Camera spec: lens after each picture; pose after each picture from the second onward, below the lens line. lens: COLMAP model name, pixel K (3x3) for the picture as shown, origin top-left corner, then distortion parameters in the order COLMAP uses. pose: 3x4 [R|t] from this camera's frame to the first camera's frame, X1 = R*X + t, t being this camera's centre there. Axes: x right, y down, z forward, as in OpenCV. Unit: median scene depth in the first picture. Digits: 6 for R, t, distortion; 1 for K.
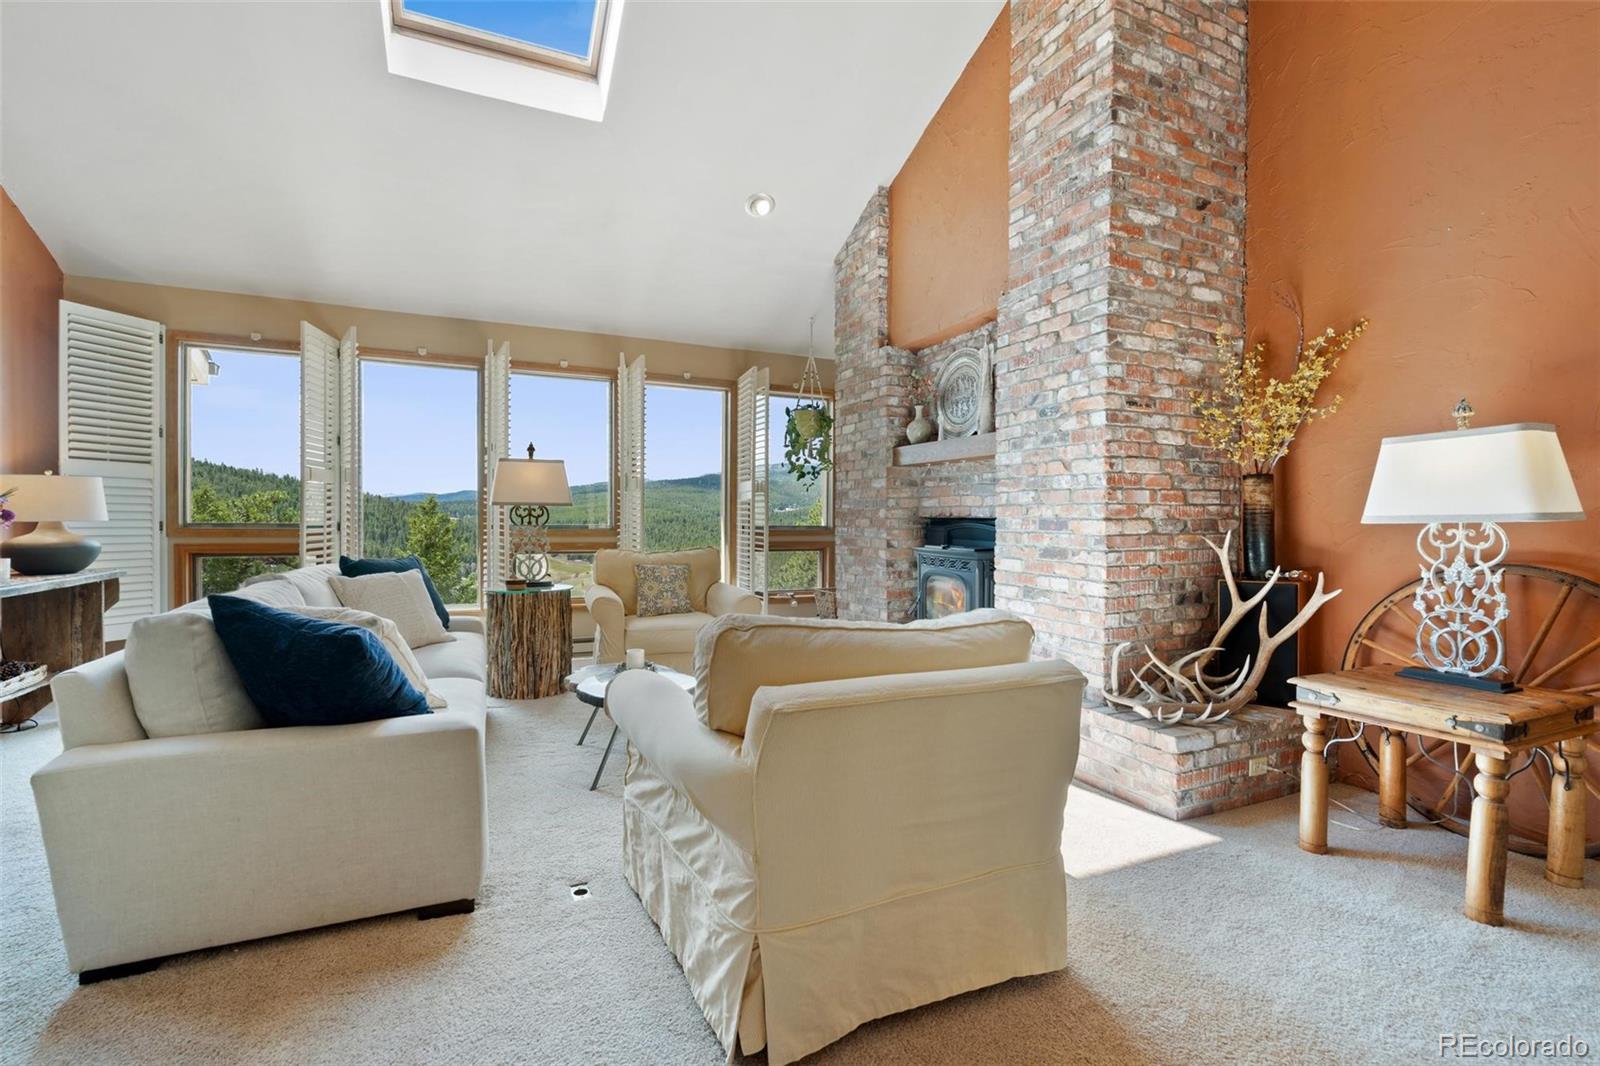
lens RADIAL K [[716.0, 0, 799.8], [0, 716.0, 529.5], [0, 0, 1]] dist [-0.004083, 0.000309]
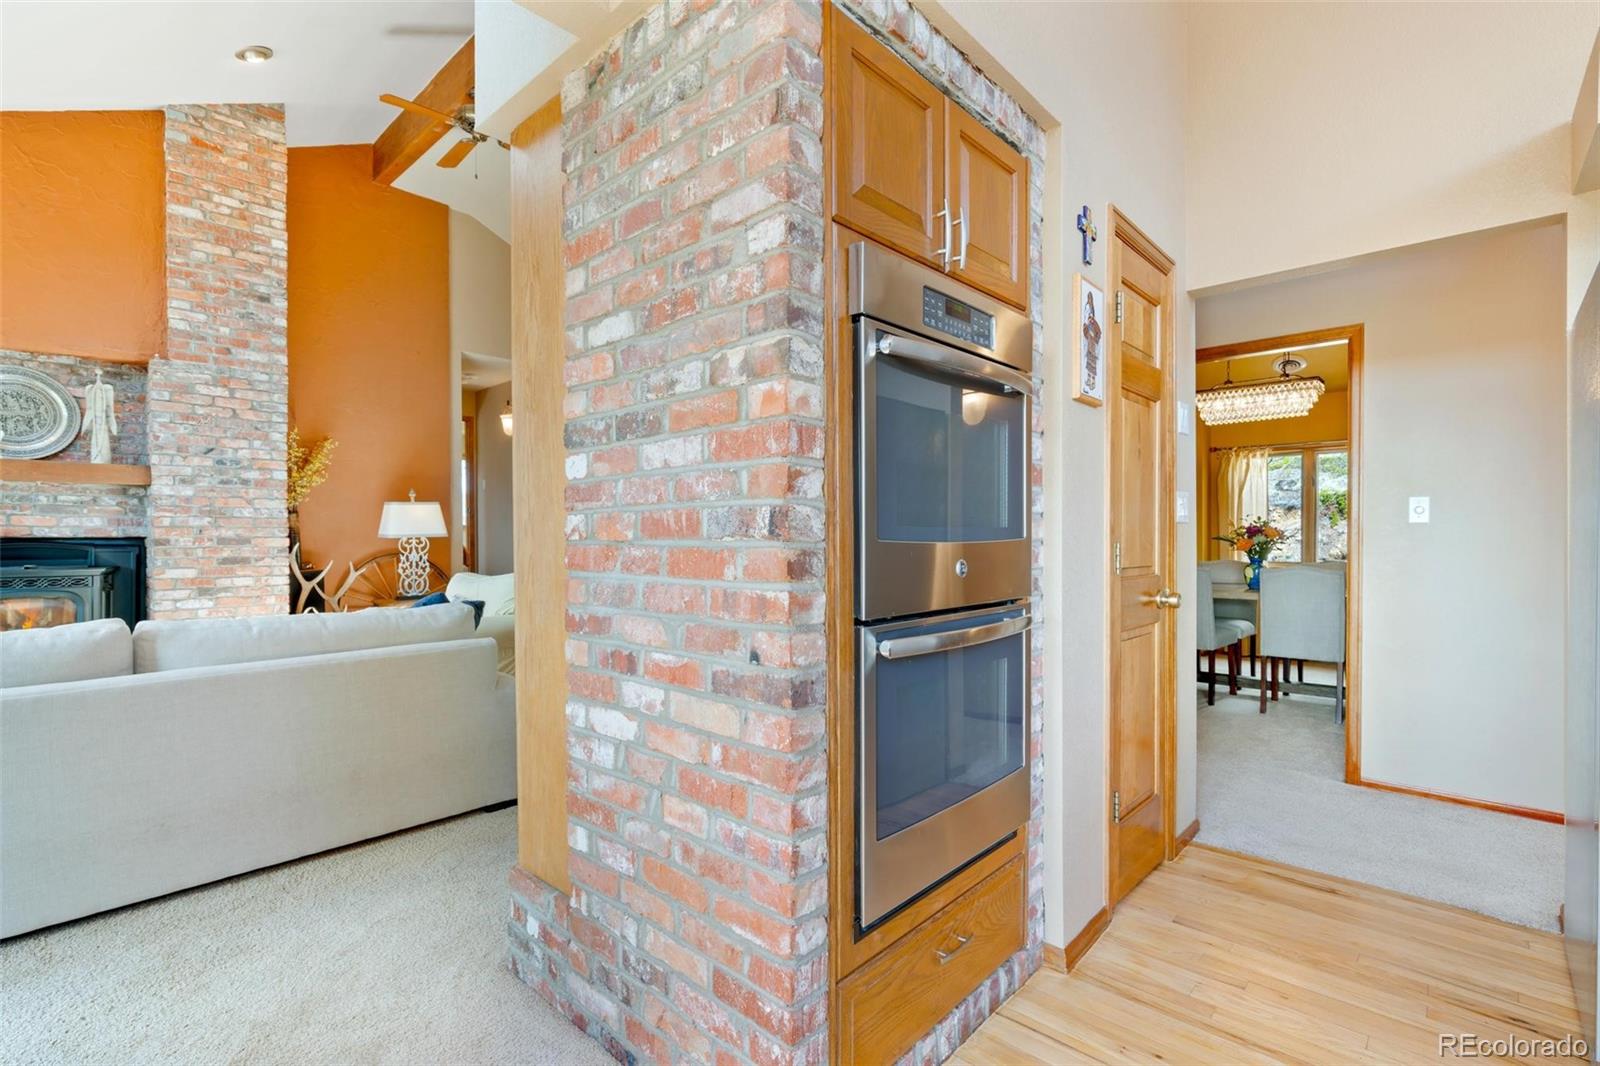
lens RADIAL K [[735.8, 0, 799.7], [0, 735.8, 544.4], [0, 0, 1]] dist [-0.004081, 0.000382]
pose [[-0.382626, -0.018125, 0.923726, -1.417269], [0.015147, 0.999550, 0.025887, -0.021088], [-0.923779, 0.023897, -0.382179, 0.495529]]
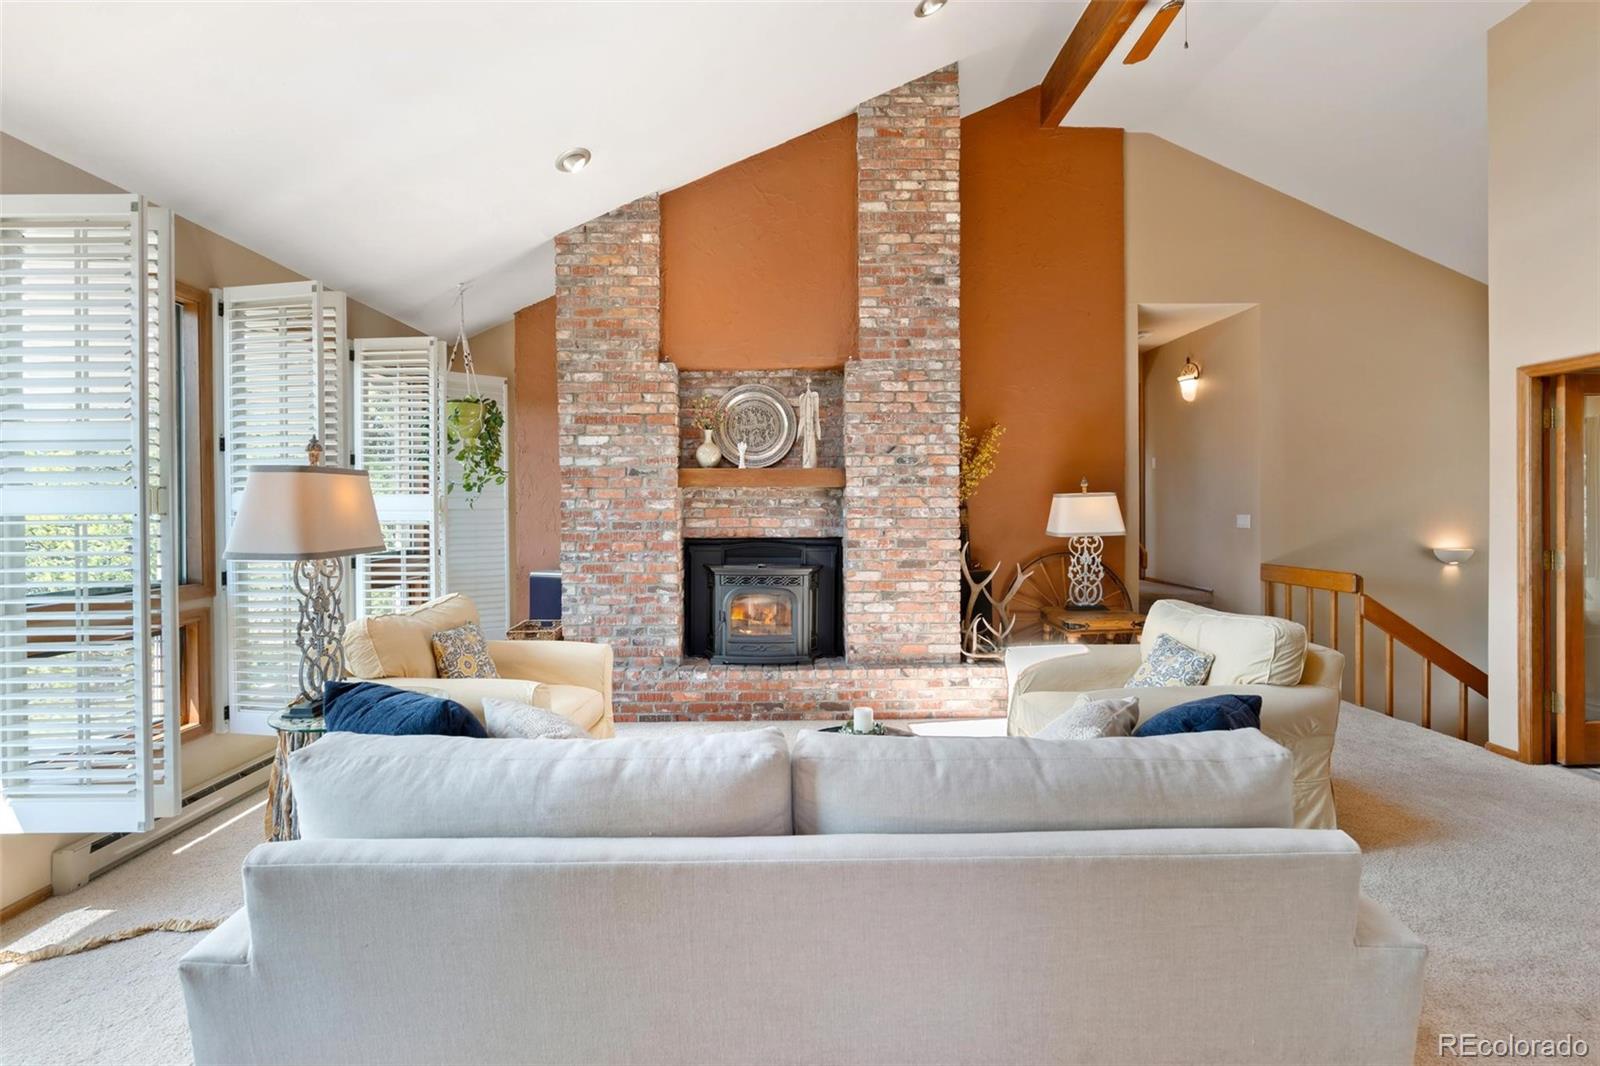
lens RADIAL K [[740.2, 0, 803.6], [0, 740.2, 504.3], [0, 0, 1]] dist [-0.005996, -0.000385]
pose [[0.397246, -0.009957, 0.917658, -0.995501], [0.023345, 0.999727, 0.000742, -0.084802], [-0.917415, 0.021128, 0.397371, 0.608583]]
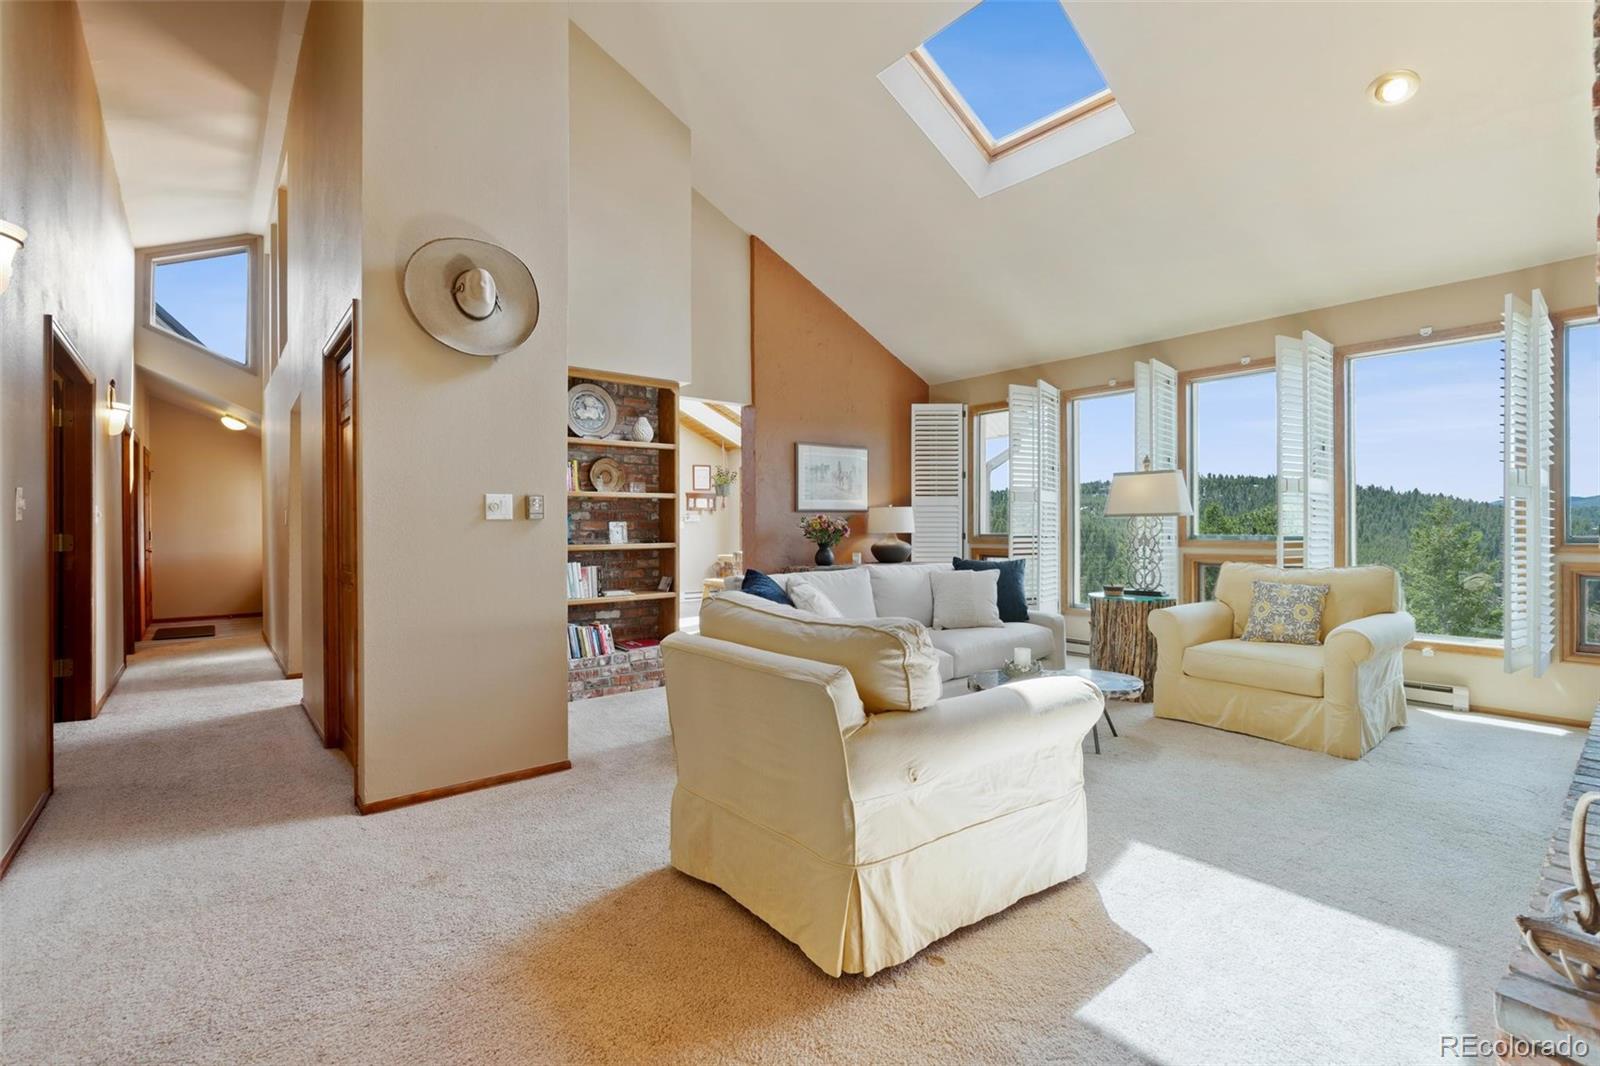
lens RADIAL K [[725.0, 0, 796.2], [0, 725.0, 536.5], [0, 0, 1]] dist [-0.006981, 0.000111]
pose [[0.244387, 0.001150, -0.969677, 0.684015], [-0.008845, 0.999960, -0.001044, 0.001769], [0.969638, 0.008832, 0.244387, 0.351952]]
